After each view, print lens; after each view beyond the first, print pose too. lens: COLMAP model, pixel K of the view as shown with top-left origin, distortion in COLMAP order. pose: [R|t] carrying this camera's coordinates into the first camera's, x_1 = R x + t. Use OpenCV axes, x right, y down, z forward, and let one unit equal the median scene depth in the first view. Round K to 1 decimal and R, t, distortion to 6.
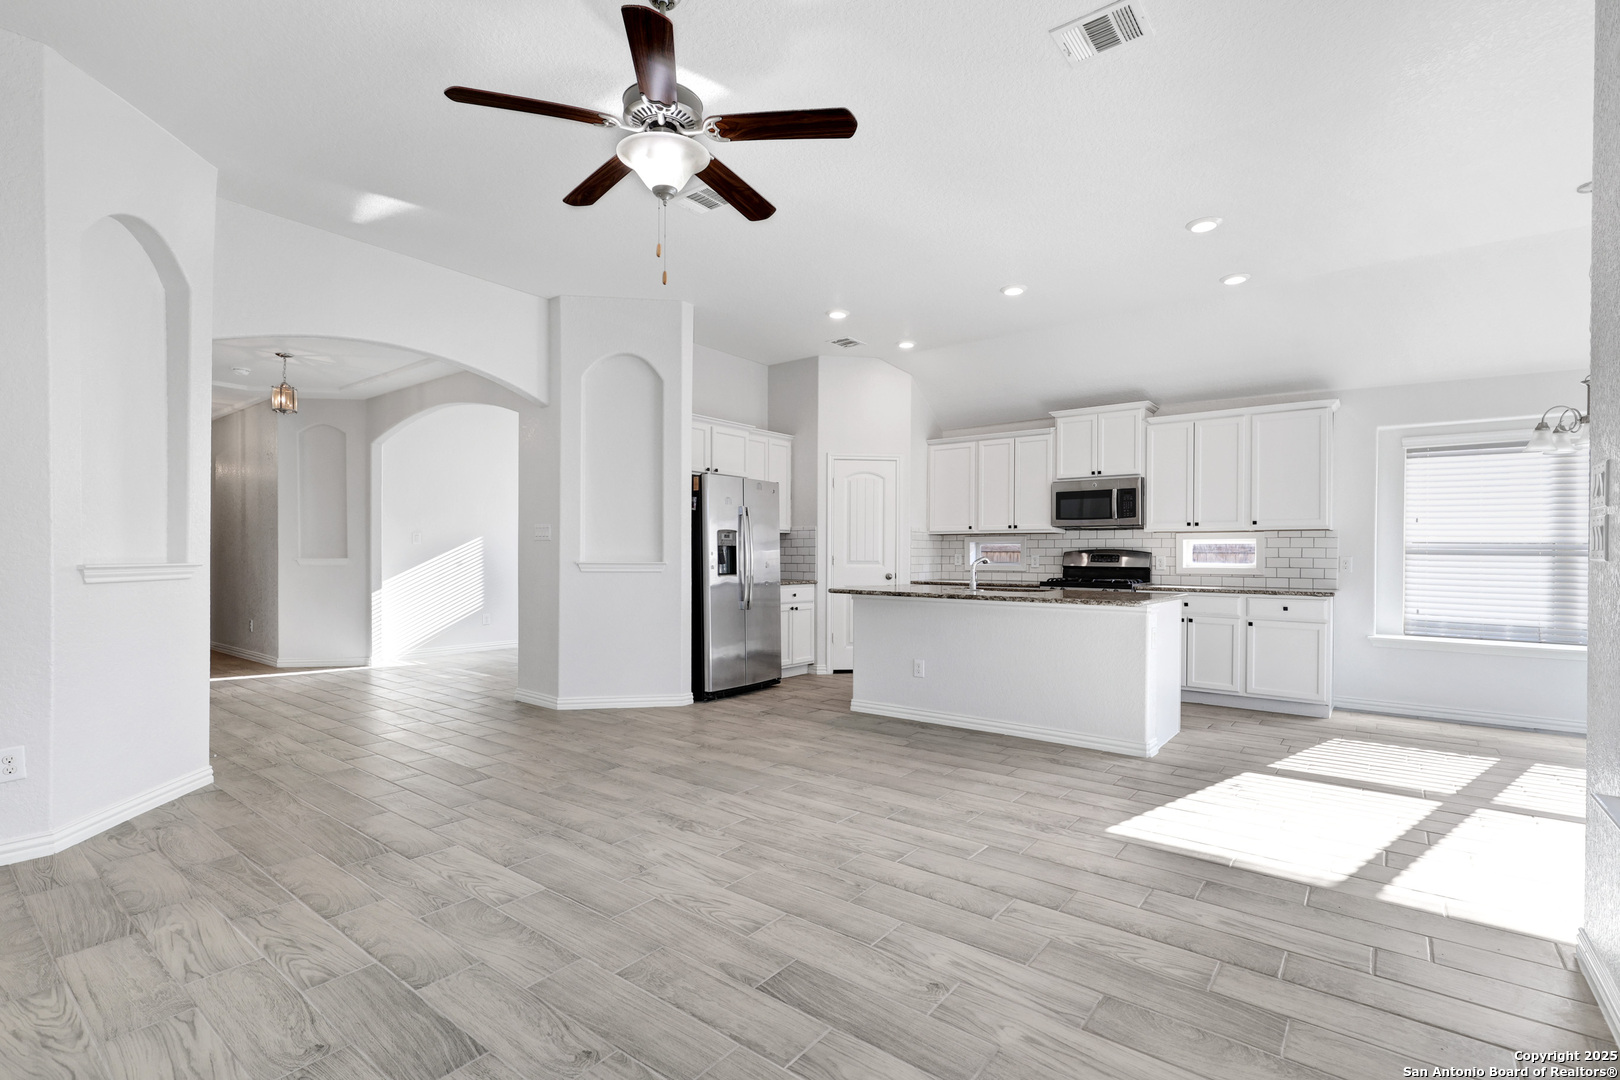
lens RADIAL K [[778.1, 0, 862.8], [0, 778.1, 557.0], [0, 0, 1]] dist [0.001757, -0.000453]
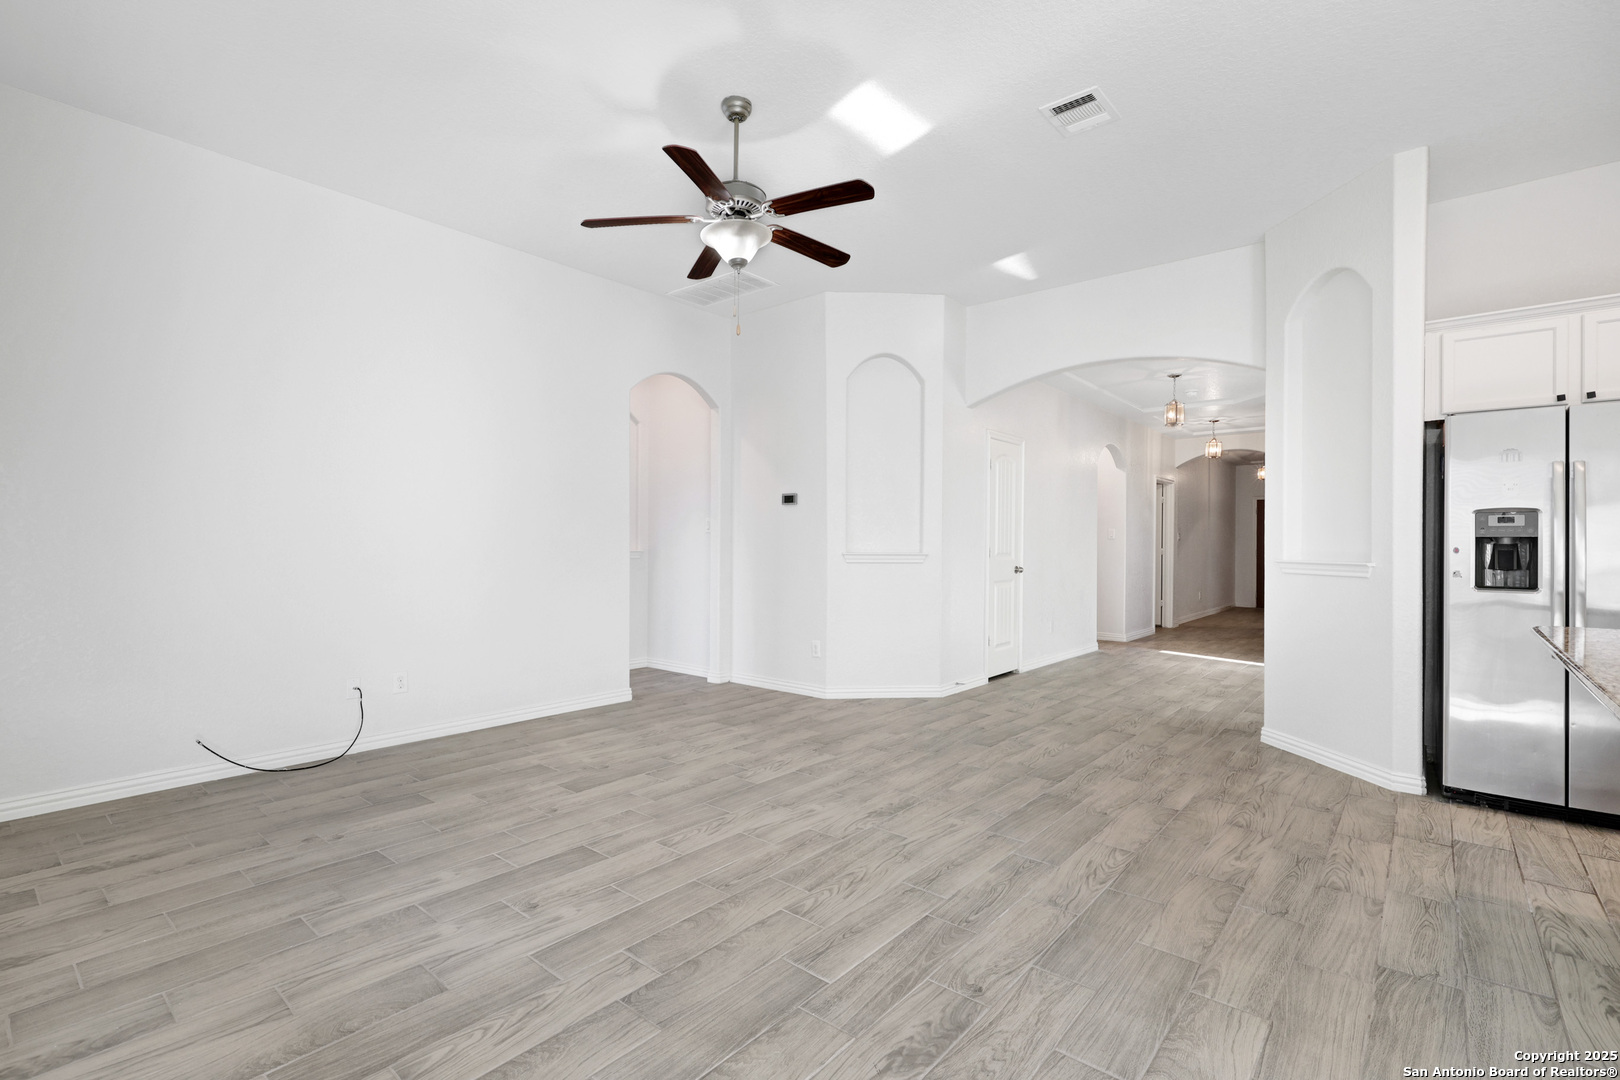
lens RADIAL K [[757.1, 0, 782.0], [0, 757.1, 540.3], [0, 0, 1]] dist [0.000246, 0.000145]
pose [[-0.135540, -0.010592, -0.990715, 0.443268], [-0.009759, 0.999909, -0.009355, -0.004145], [0.990724, 0.008400, -0.135631, 0.562118]]
